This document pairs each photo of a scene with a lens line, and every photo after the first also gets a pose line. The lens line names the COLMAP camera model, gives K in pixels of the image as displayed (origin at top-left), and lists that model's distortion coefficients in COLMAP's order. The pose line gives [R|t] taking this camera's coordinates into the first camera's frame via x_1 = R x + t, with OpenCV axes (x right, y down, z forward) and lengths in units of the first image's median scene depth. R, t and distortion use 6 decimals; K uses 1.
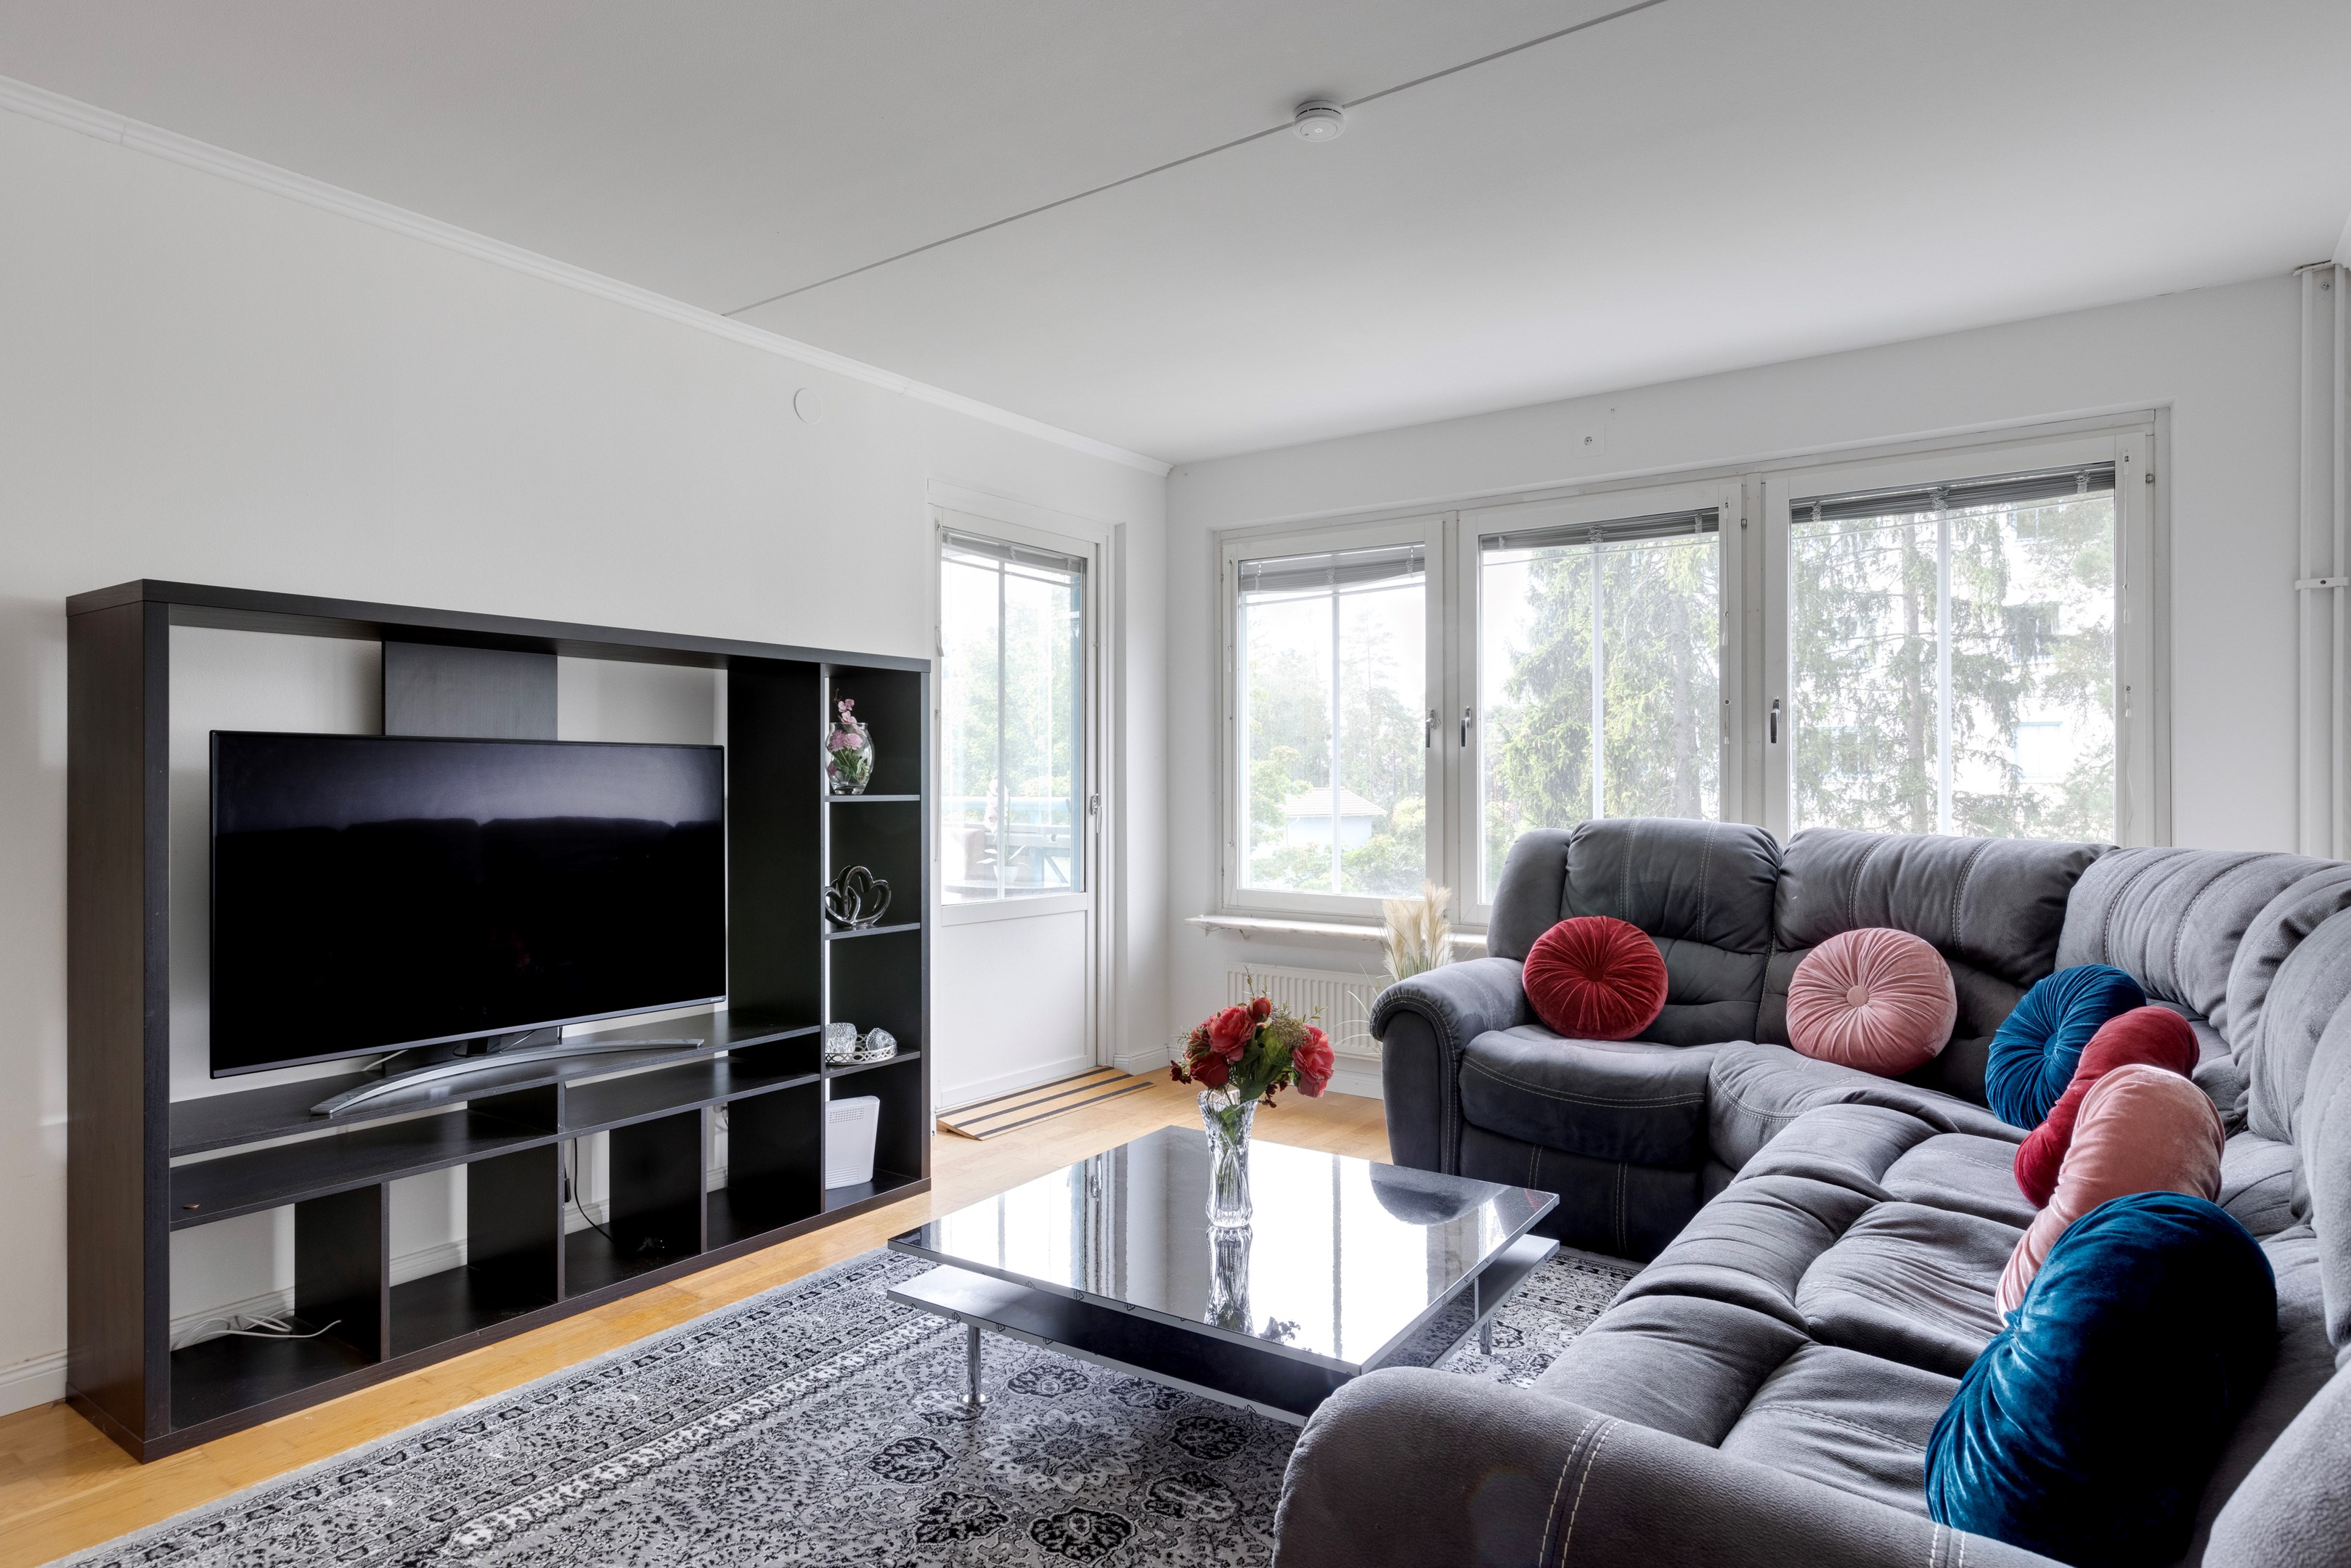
lens RADIAL K [[1339.0, 0, 1167.8], [0, 1339.0, 781.2], [0, 0, 1]] dist [0.004353, -0.000402]
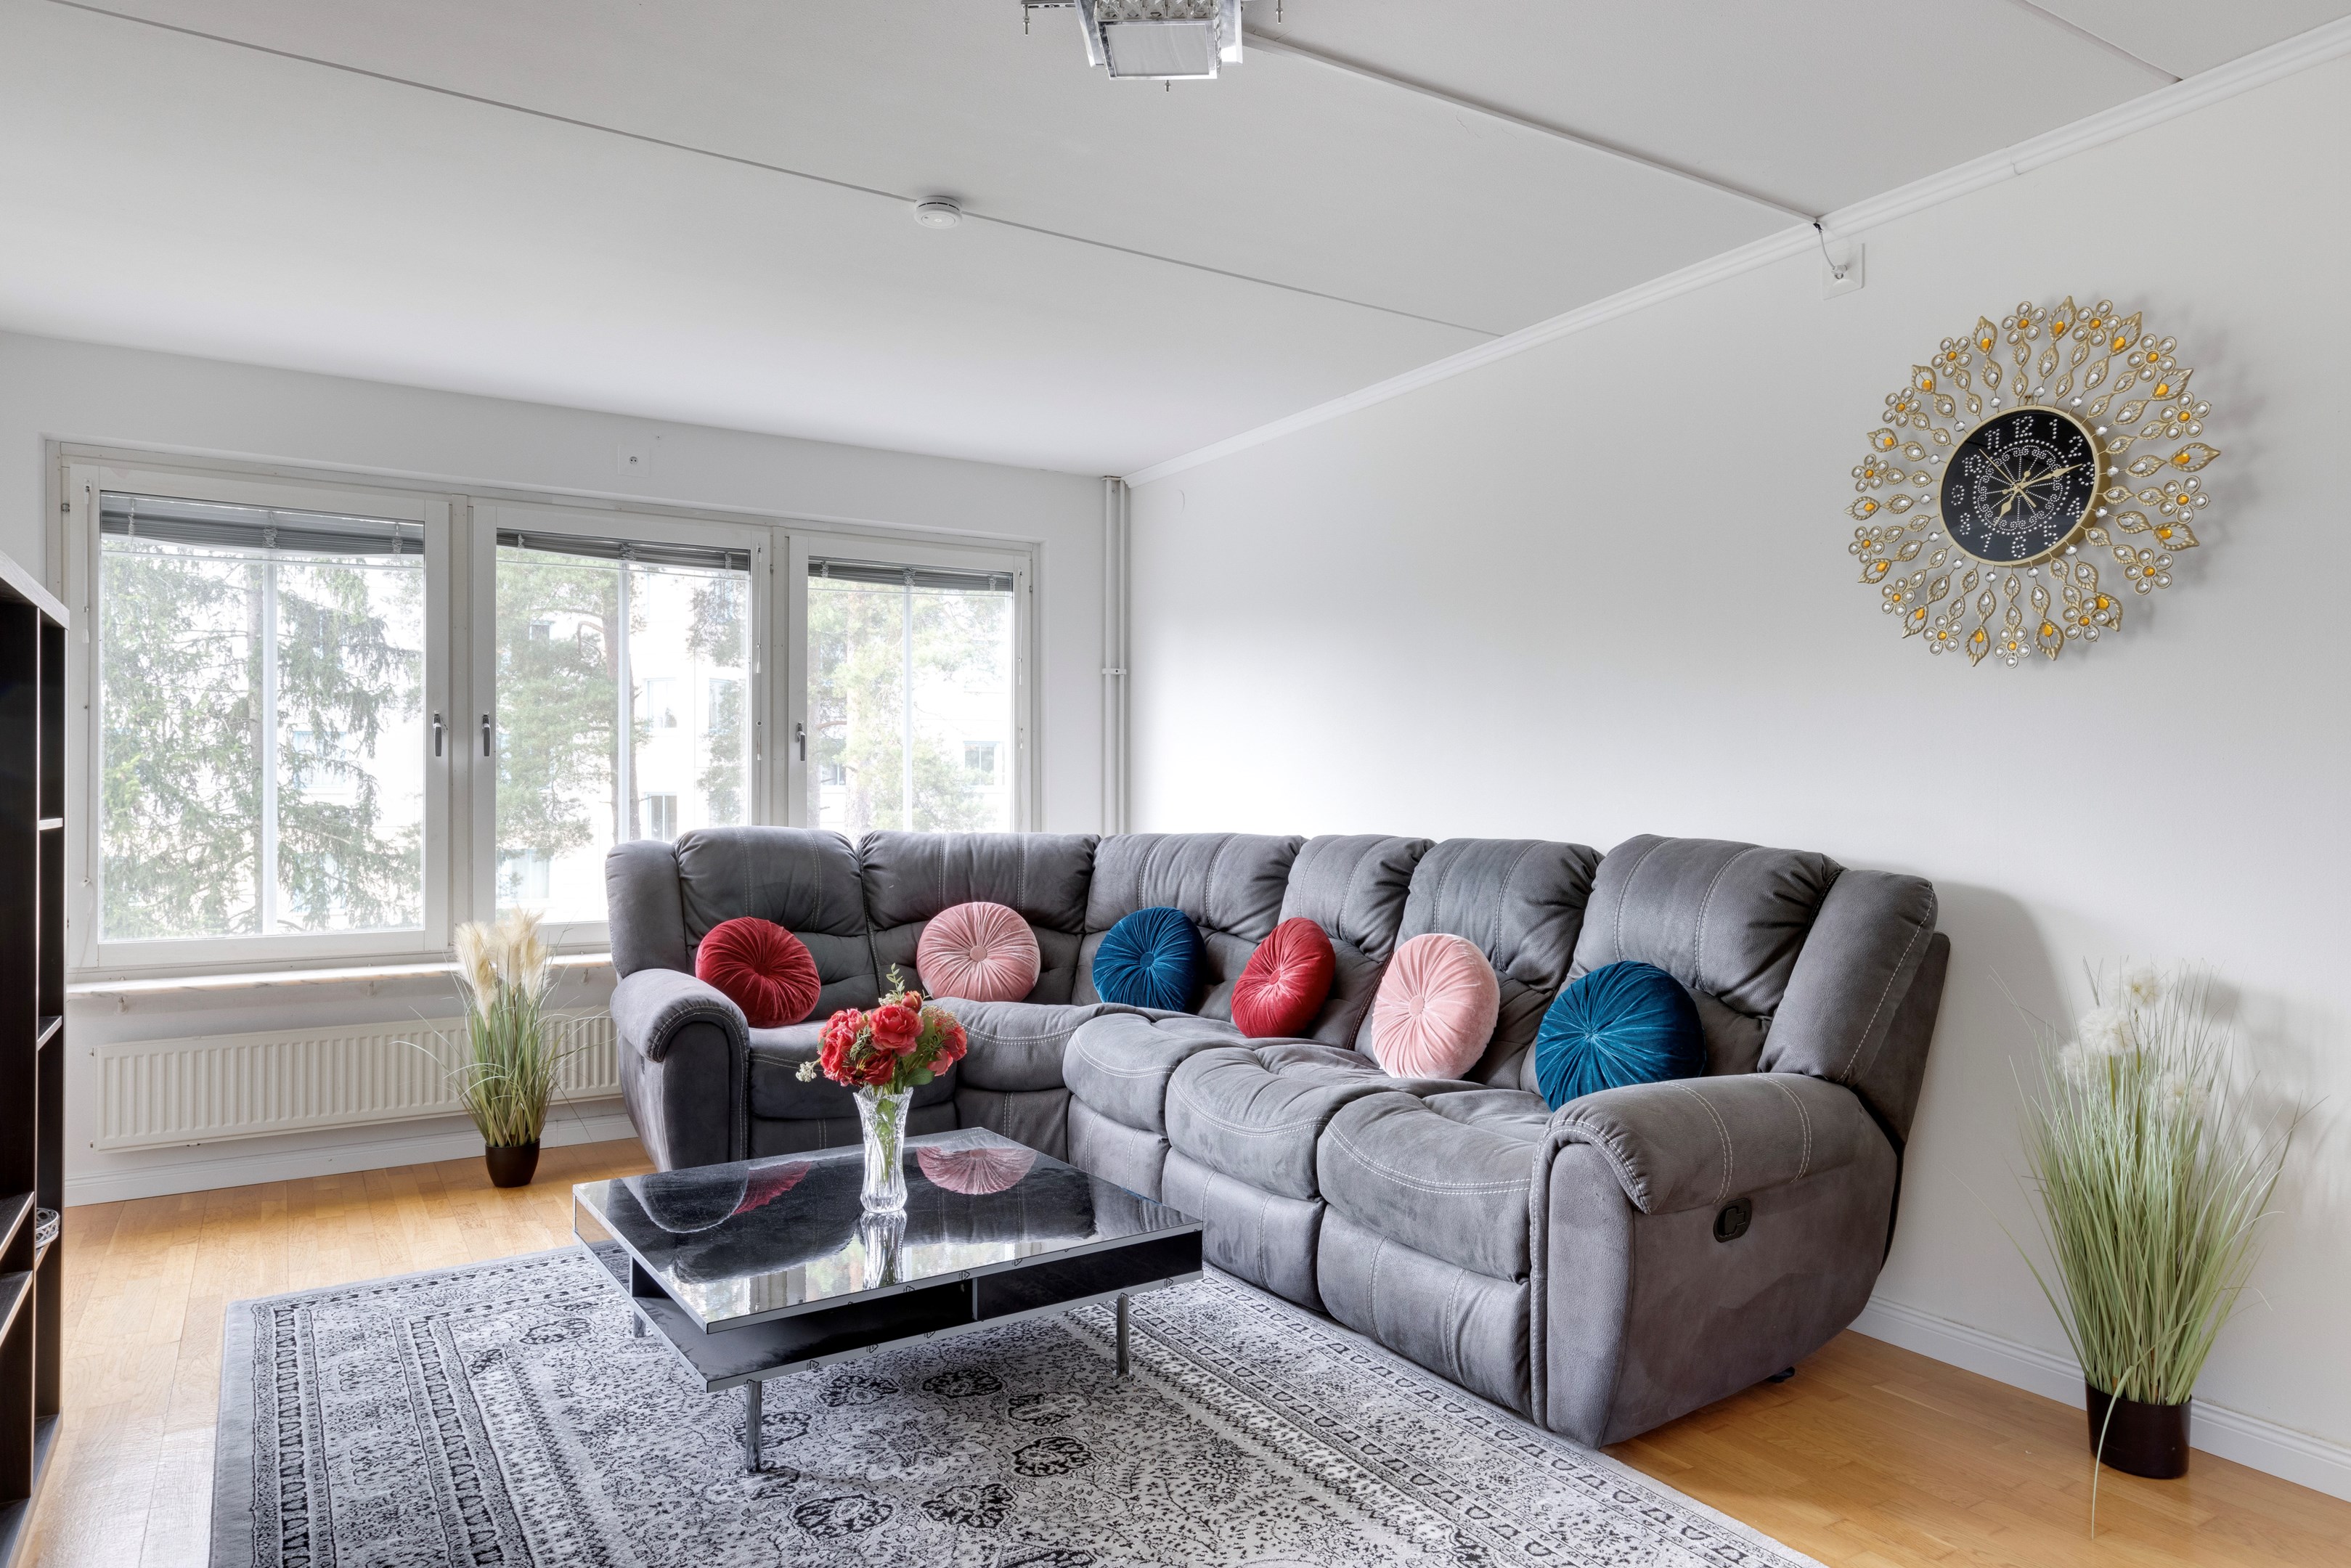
lens RADIAL K [[1426.8, 0, 1165.6], [0, 1426.8, 783.2], [0, 0, 1]] dist [-0.000138, 0.000617]
pose [[0.379857, 0.003616, 0.925038, -0.646406], [0.002132, 0.999986, -0.004785, -0.002245], [-0.925043, 0.003789, 0.379844, 0.253237]]
